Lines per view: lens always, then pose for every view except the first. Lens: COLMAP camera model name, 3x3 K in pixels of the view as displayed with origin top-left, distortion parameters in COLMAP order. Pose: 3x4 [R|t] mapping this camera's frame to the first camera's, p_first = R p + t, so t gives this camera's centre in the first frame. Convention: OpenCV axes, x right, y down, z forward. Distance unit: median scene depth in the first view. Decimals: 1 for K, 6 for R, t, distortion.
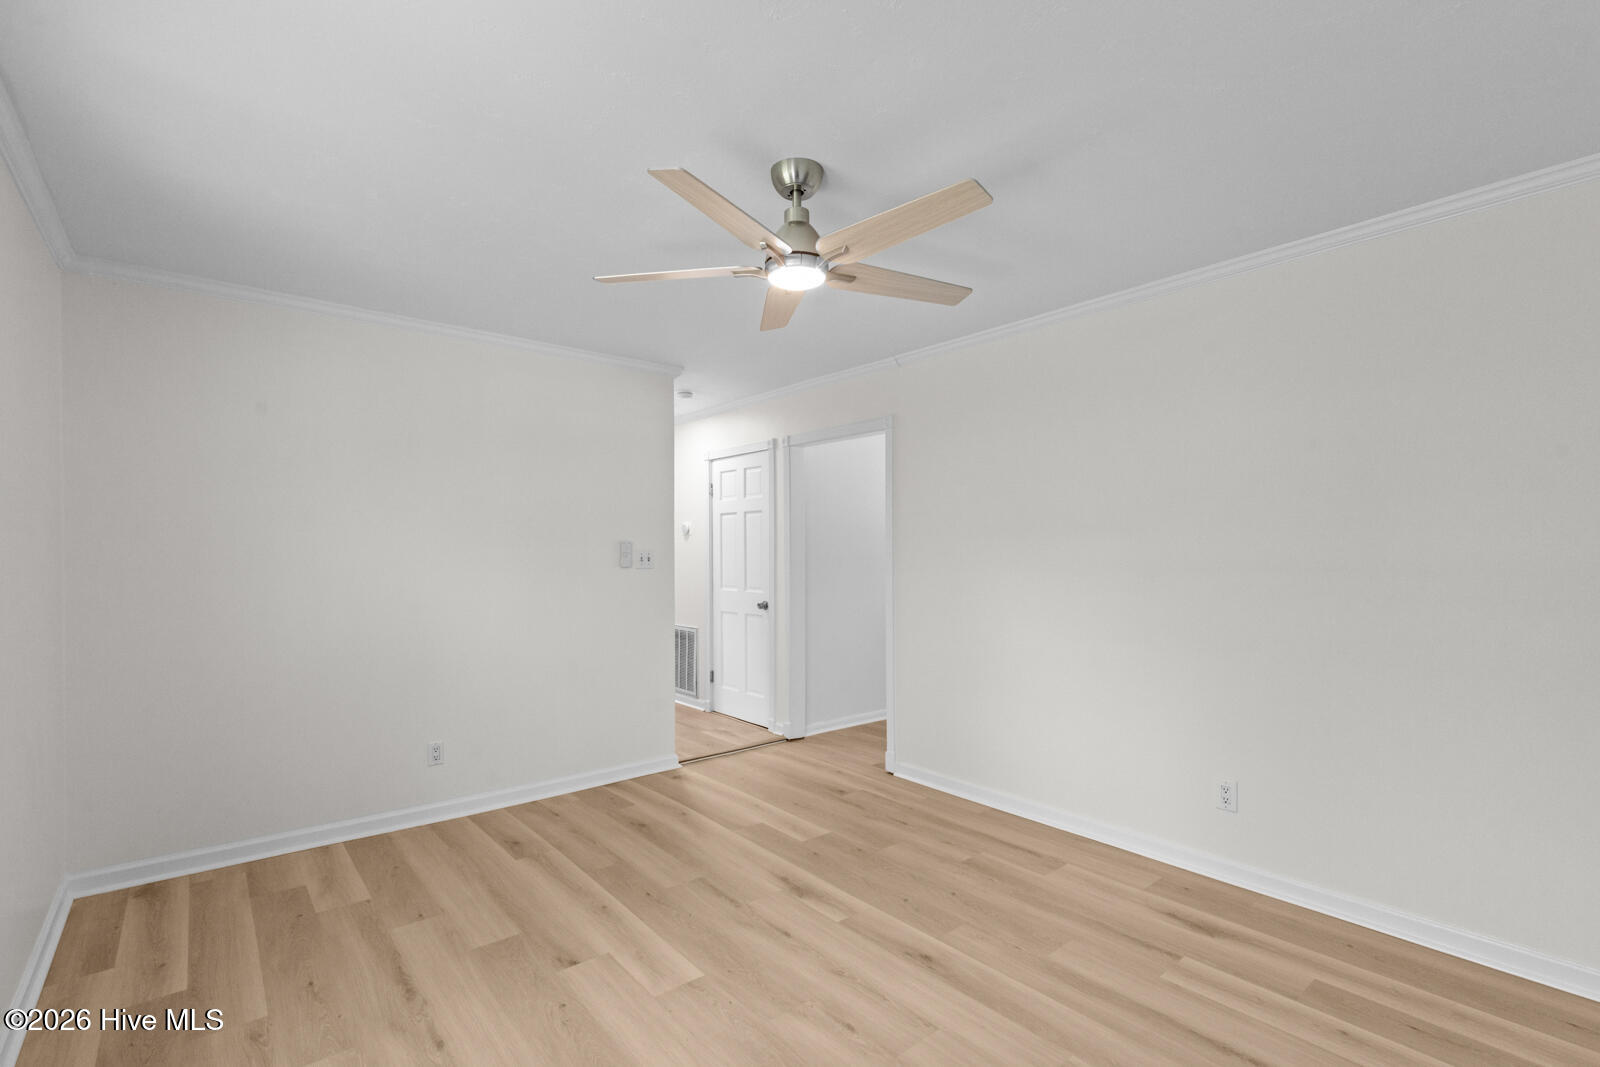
lens RADIAL K [[720.4, 0, 797.8], [0, 720.4, 539.5], [0, 0, 1]] dist [0.001592, 0.000229]
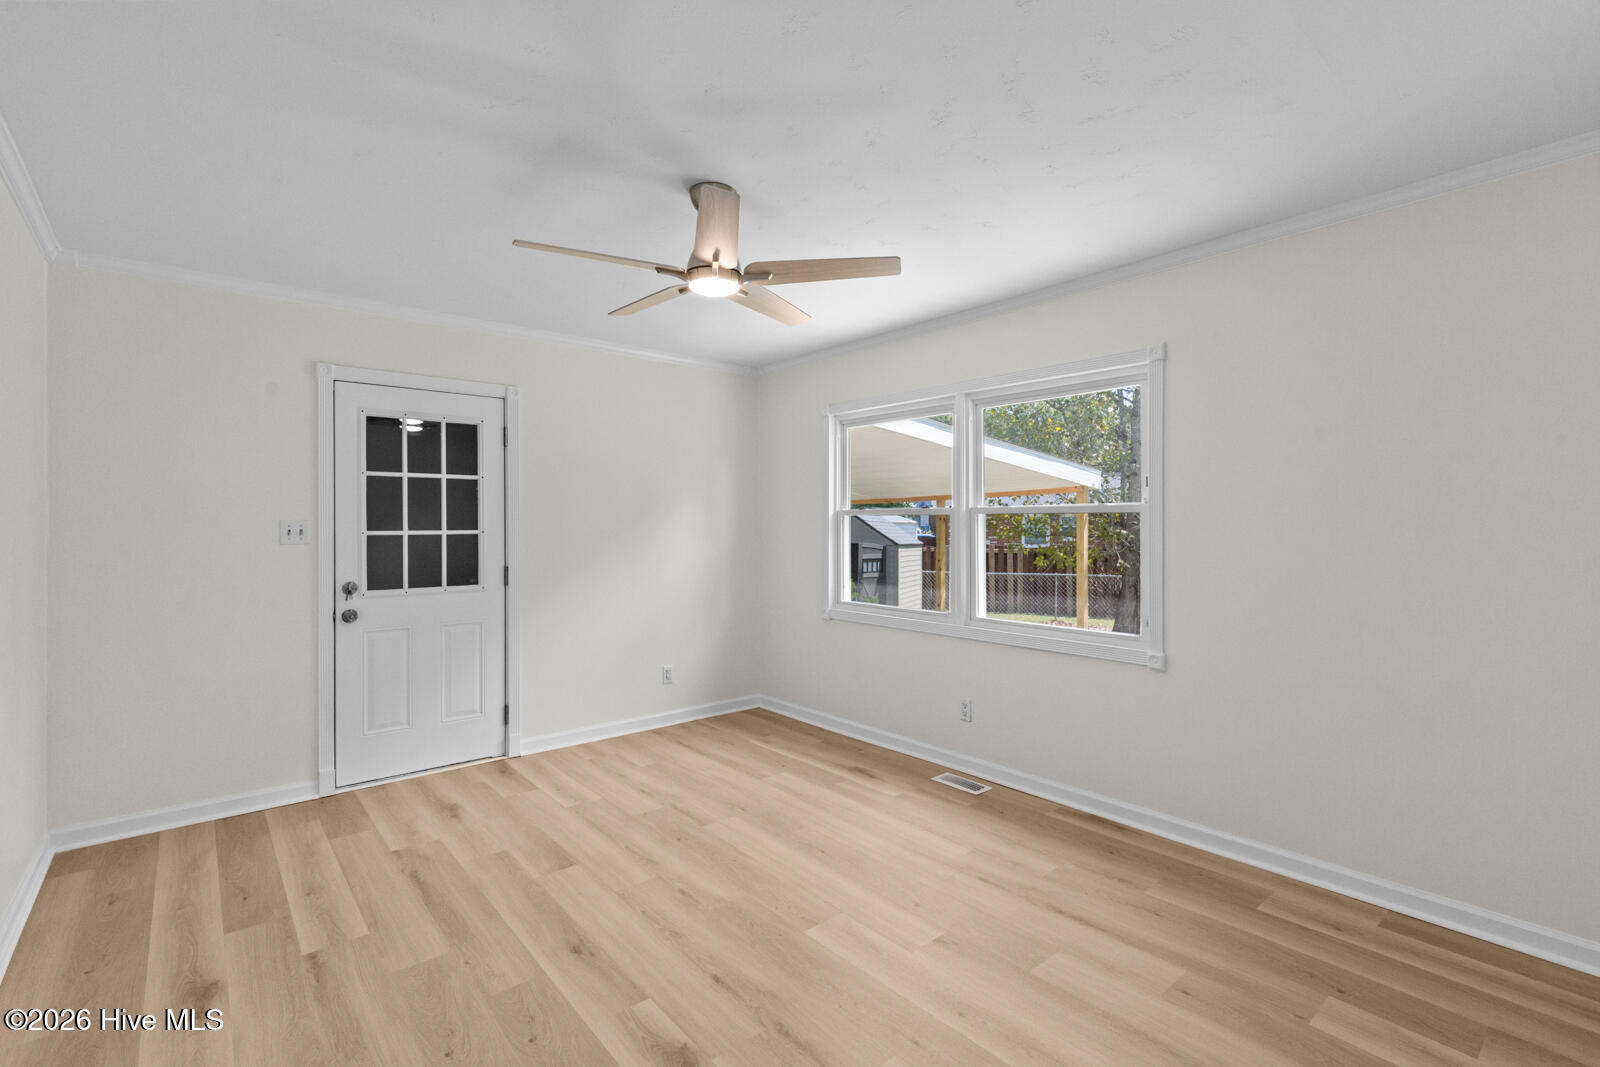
lens RADIAL K [[720.4, 0, 802.2], [0, 720.4, 532.5], [0, 0, 1]] dist [0.001592, 0.000229]
pose [[-0.999977, 0.005936, 0.003295, -0.131420], [0.005899, 0.999922, -0.011053, 0.038291], [-0.003361, -0.011034, -0.999933, 2.011895]]
